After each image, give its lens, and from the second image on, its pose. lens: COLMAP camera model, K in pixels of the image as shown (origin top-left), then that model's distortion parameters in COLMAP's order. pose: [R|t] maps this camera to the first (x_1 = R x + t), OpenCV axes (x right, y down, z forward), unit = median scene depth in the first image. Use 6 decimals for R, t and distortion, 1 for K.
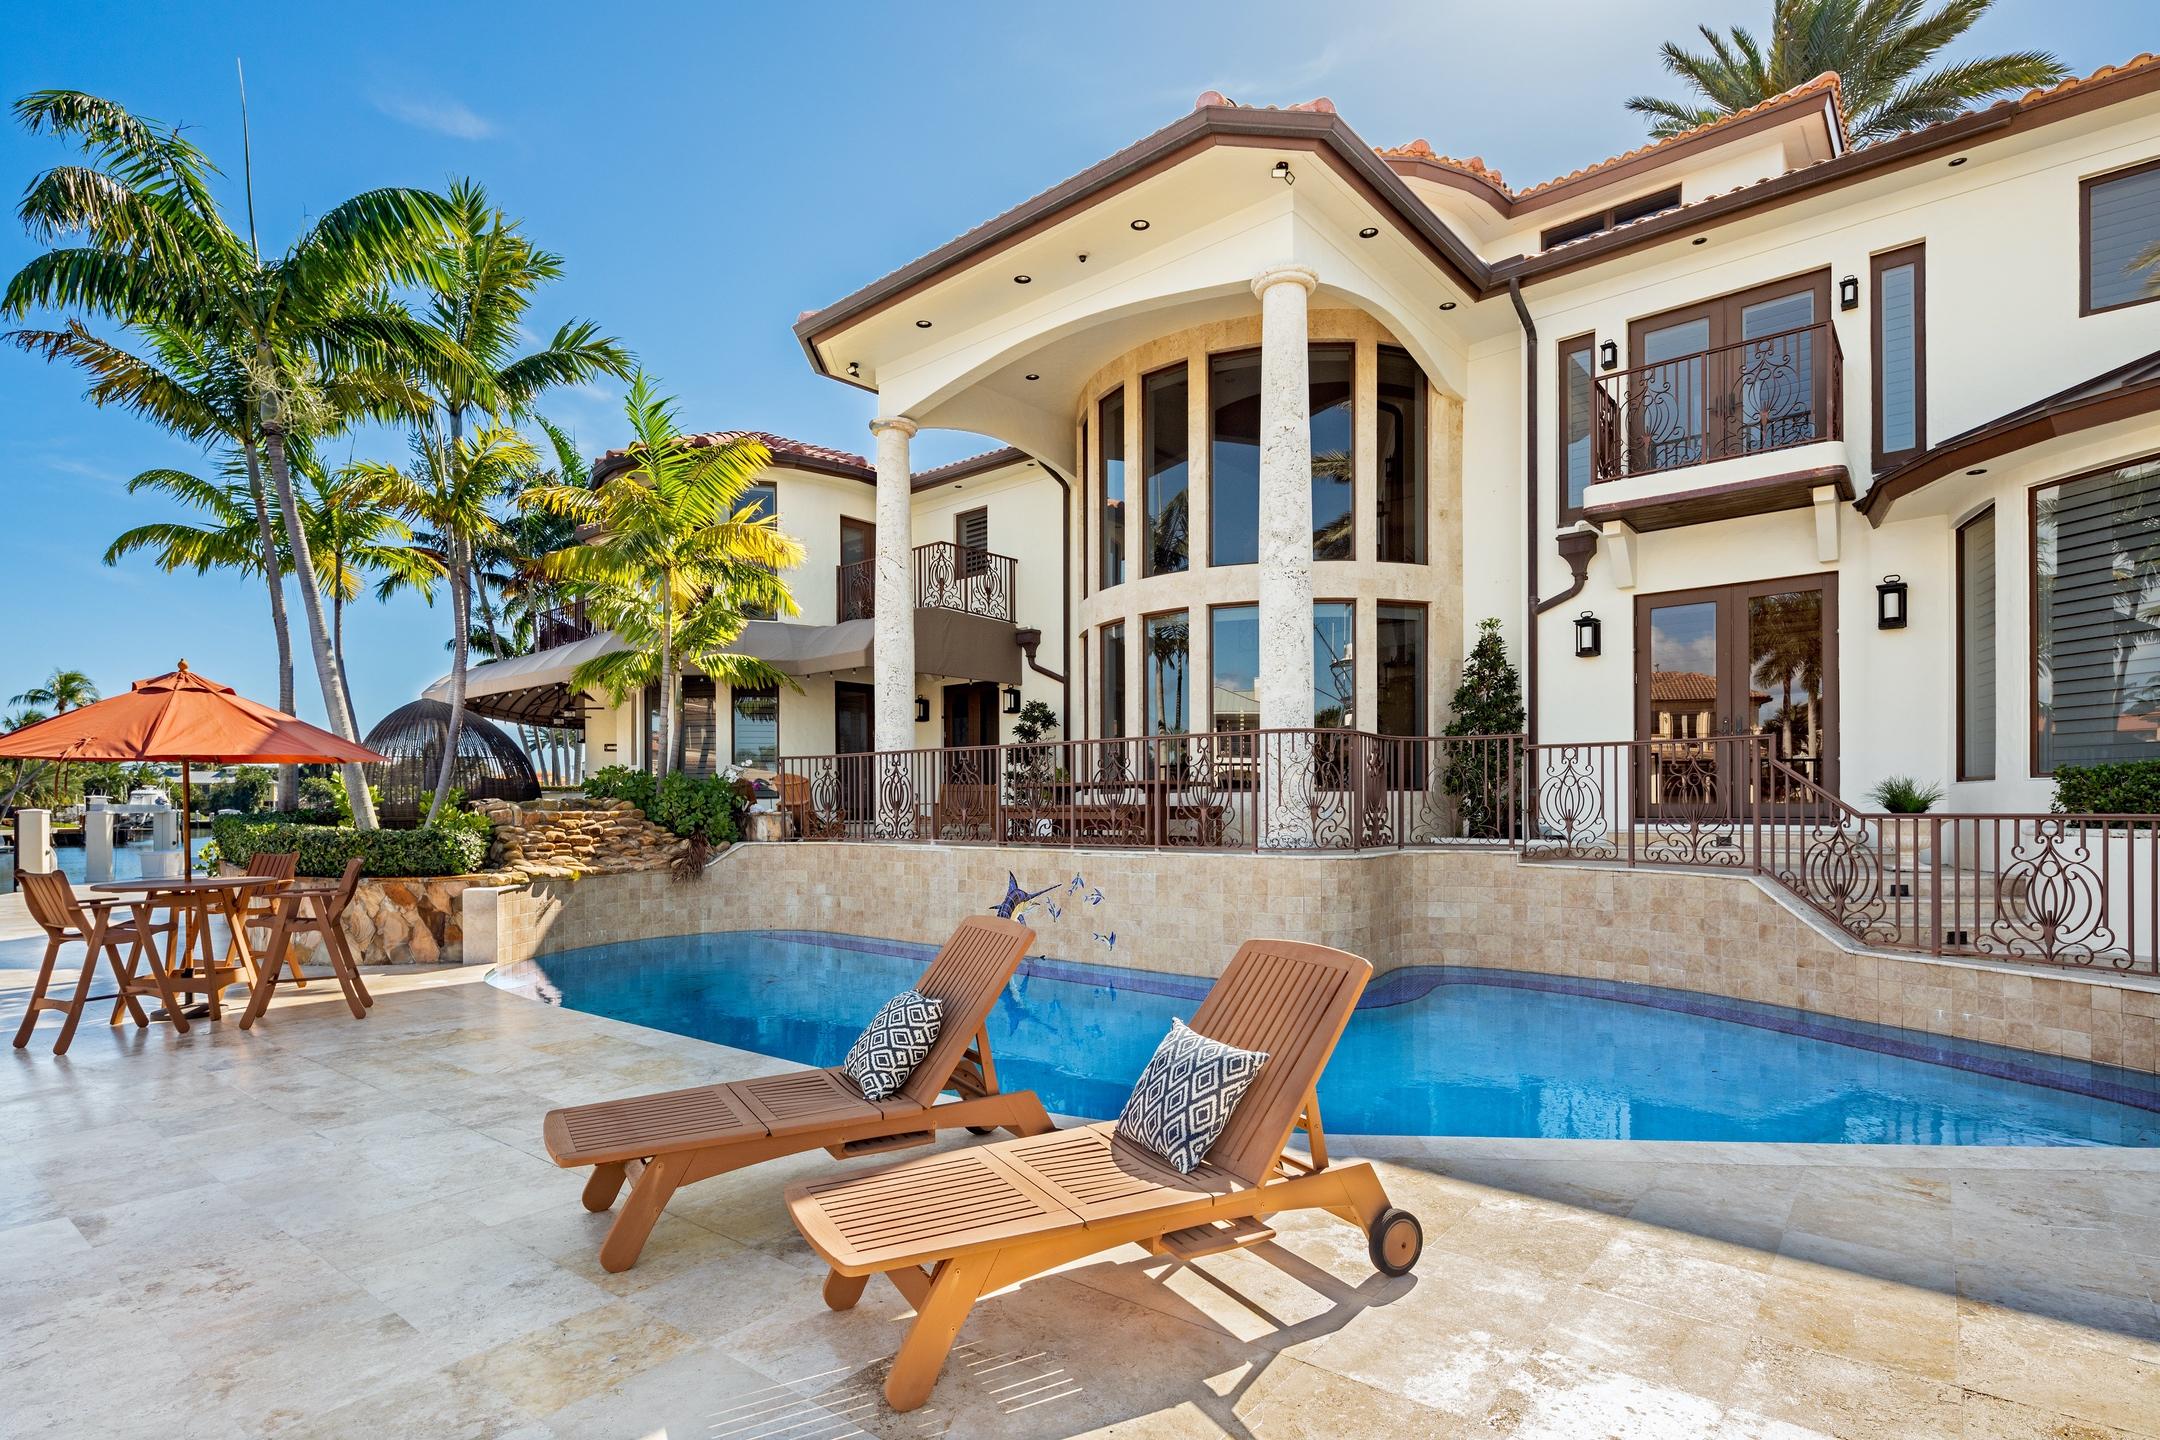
lens RADIAL K [[1062.7, 0, 1073.3], [0, 1062.7, 804.6], [0, 0, 1]] dist [-0.000887, -0.000894]
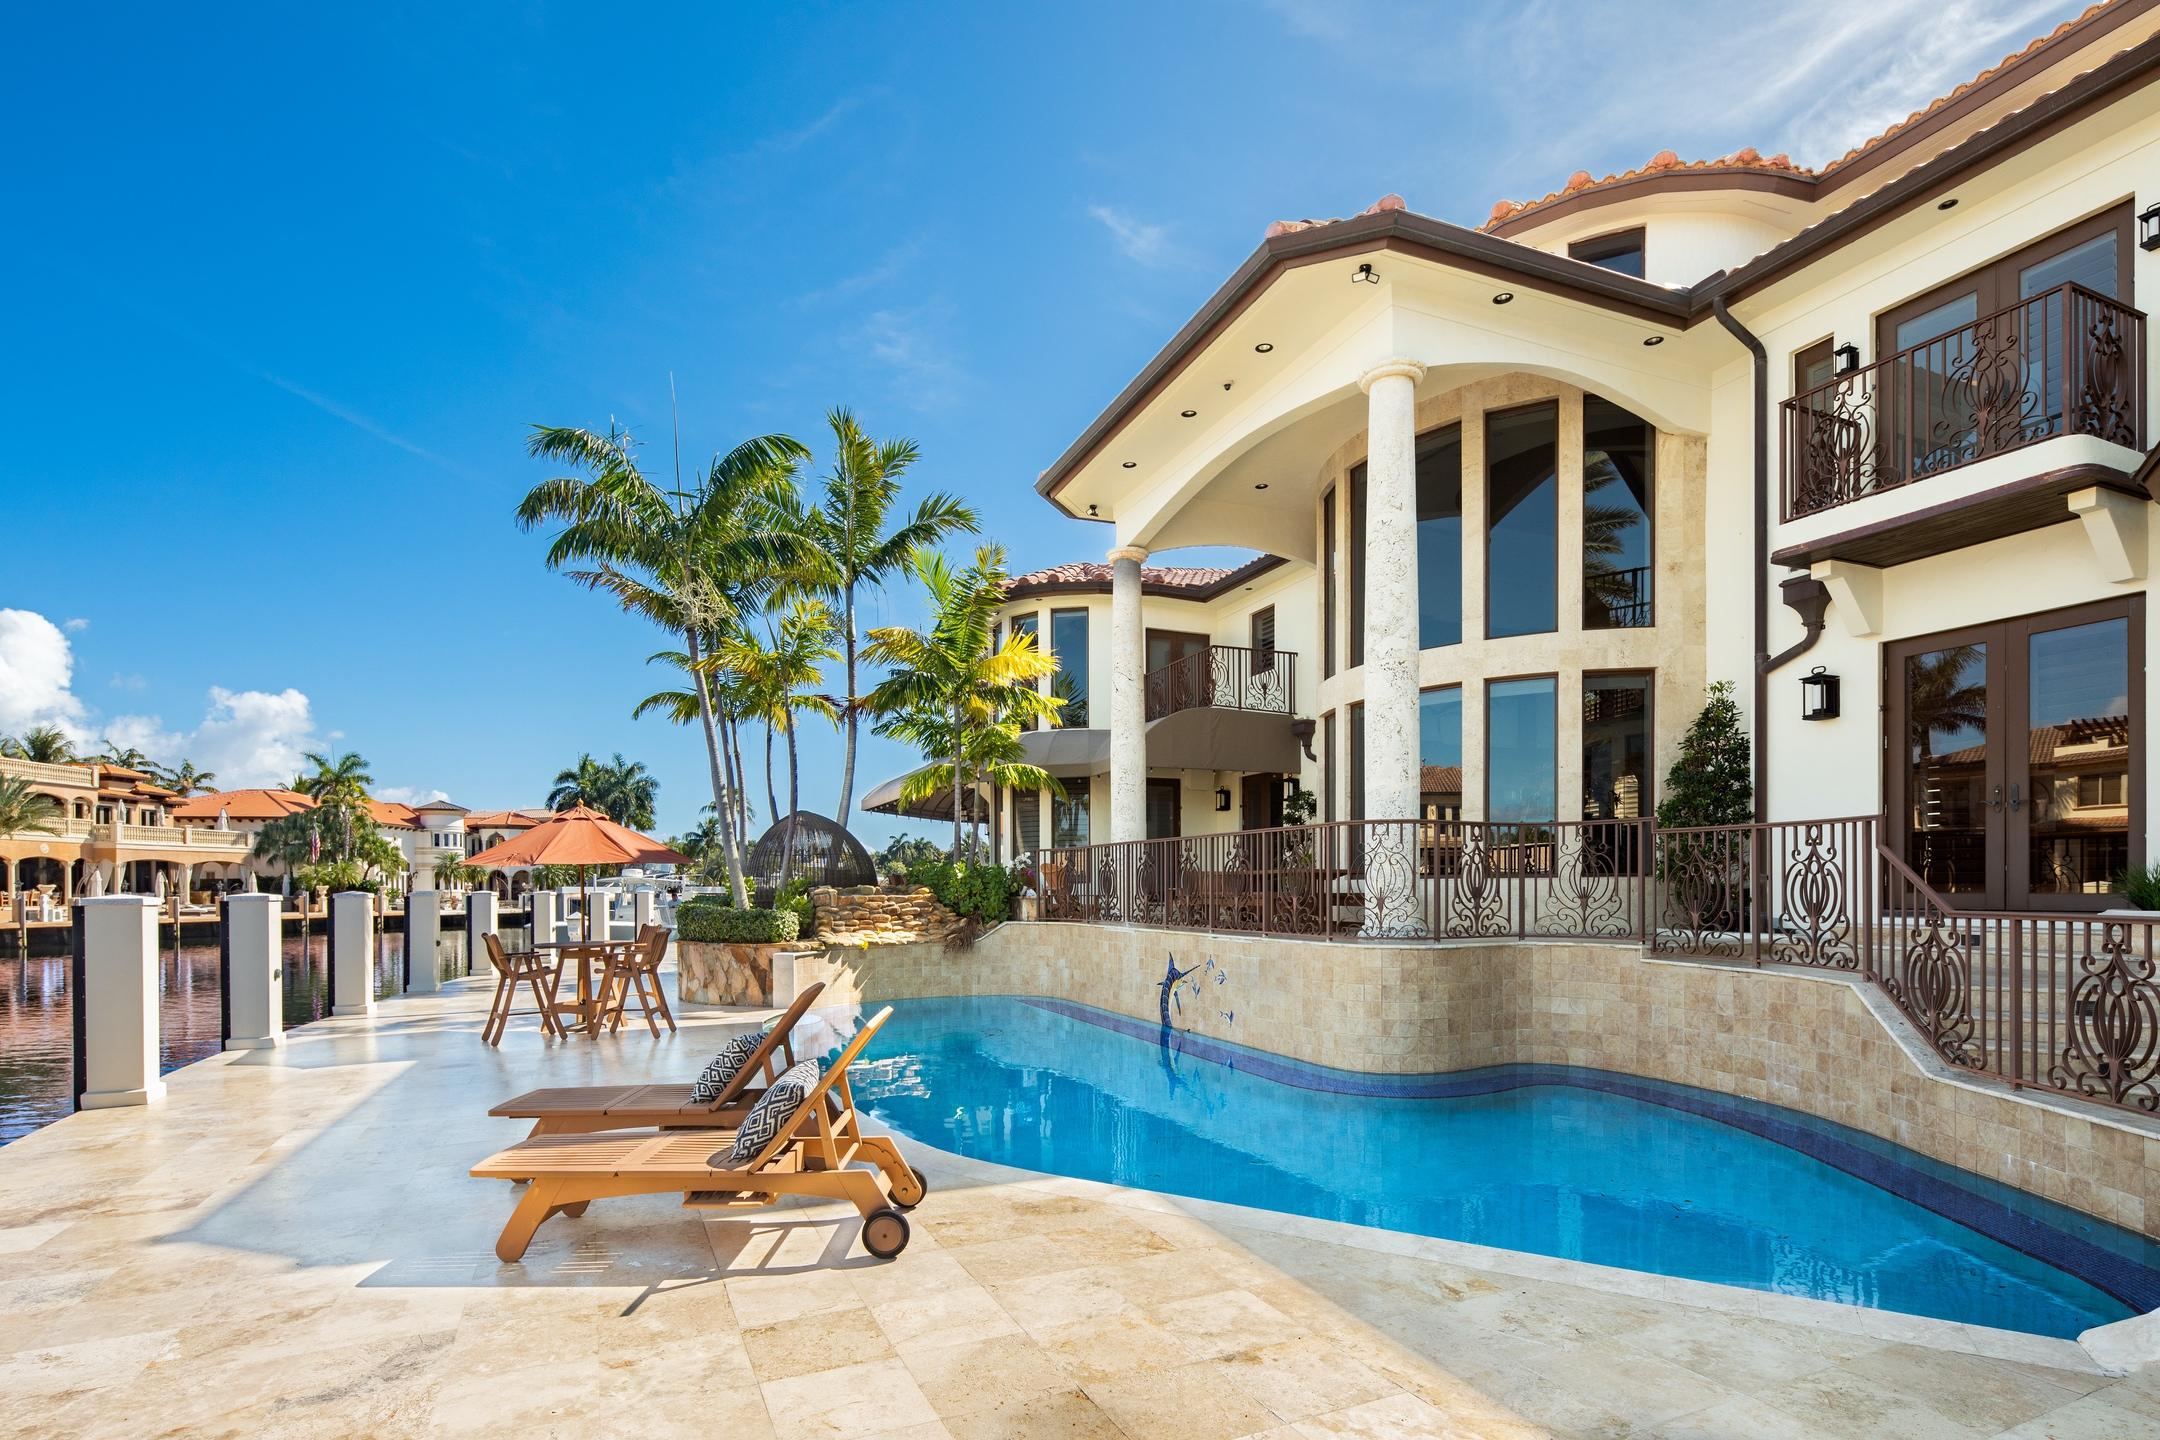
lens RADIAL K [[1040.3, 0, 1056.7], [0, 1040.3, 886.8], [0, 0, 1]] dist [-0.002808, -0.001238]
pose [[0.890238, 0.000498, -0.455496, 0.336477], [0.001447, 0.999991, 0.003921, -0.009916], [0.455494, -0.004150, 0.890229, -0.022836]]
